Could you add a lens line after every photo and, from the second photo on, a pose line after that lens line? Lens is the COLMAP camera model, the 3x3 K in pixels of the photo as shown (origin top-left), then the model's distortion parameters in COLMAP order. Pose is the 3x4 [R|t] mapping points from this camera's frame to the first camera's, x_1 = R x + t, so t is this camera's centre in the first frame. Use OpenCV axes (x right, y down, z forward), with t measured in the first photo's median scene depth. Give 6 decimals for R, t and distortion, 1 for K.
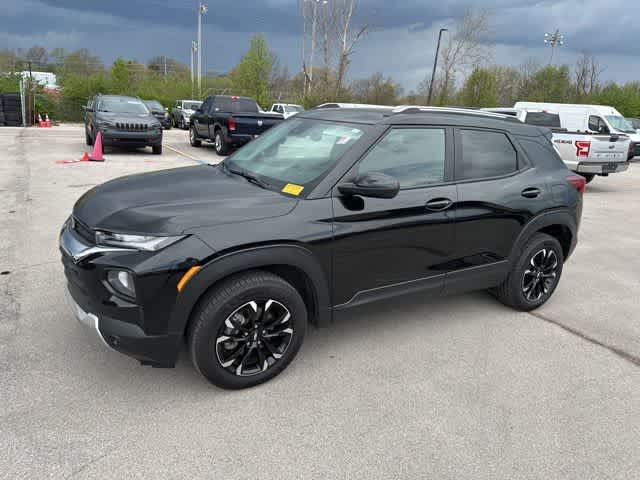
lens RADIAL K [[441.8, 0, 319.0], [0, 441.8, 246.1], [0, 0, 1]] dist [0.040262, -0.040215]
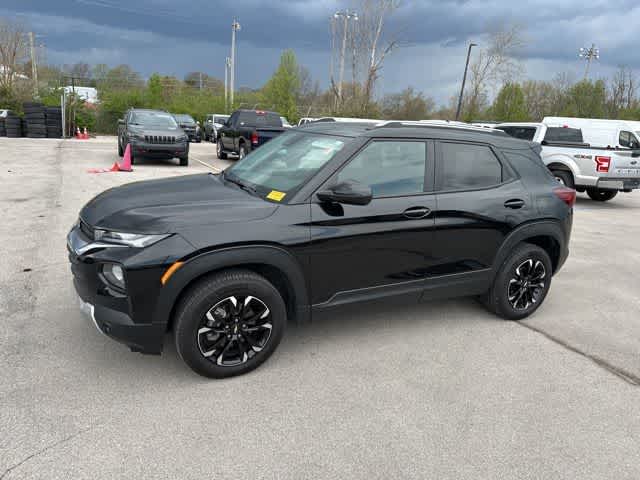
lens RADIAL K [[441.8, 0, 319.0], [0, 441.8, 246.1], [0, 0, 1]] dist [0.040262, -0.040215]
pose [[0.997845, 0.021494, -0.062002, 0.079275], [-0.023283, 0.999329, -0.028283, 0.016040], [0.061353, 0.029666, 0.997675, -0.050842]]
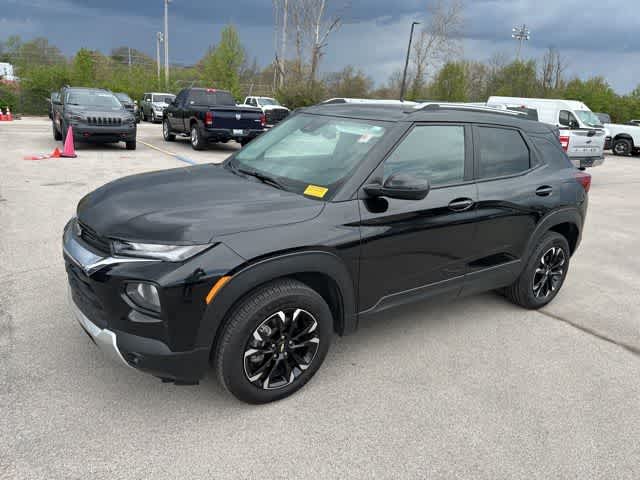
lens RADIAL K [[442.7, 0, 319.8], [0, 442.7, 250.7], [0, 0, 1]] dist [0.036962, -0.040284]
pose [[0.997918, -0.016534, 0.062343, -0.076523], [0.015117, 0.999618, 0.023131, -0.015619], [-0.062701, -0.022140, 0.997787, 0.033992]]
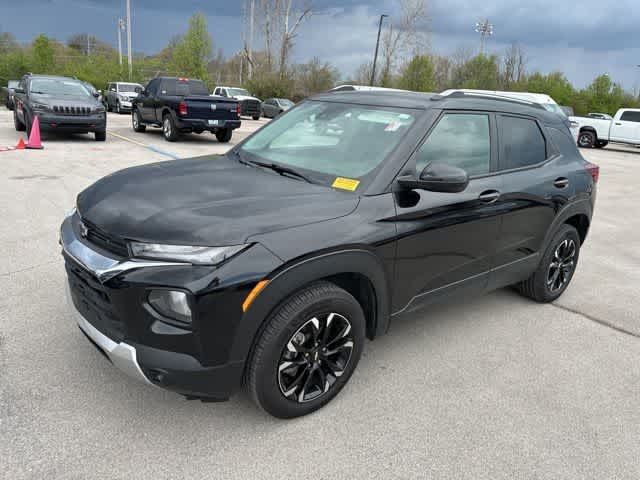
lens RADIAL K [[443.7, 0, 320.6], [0, 443.7, 242.7], [0, 0, 1]] dist [0.027908, -0.028740]
pose [[0.990824, -0.031780, 0.131371, -0.155572], [0.028722, 0.999272, 0.025104, -0.024341], [-0.132073, -0.021101, 0.991015, 0.092975]]
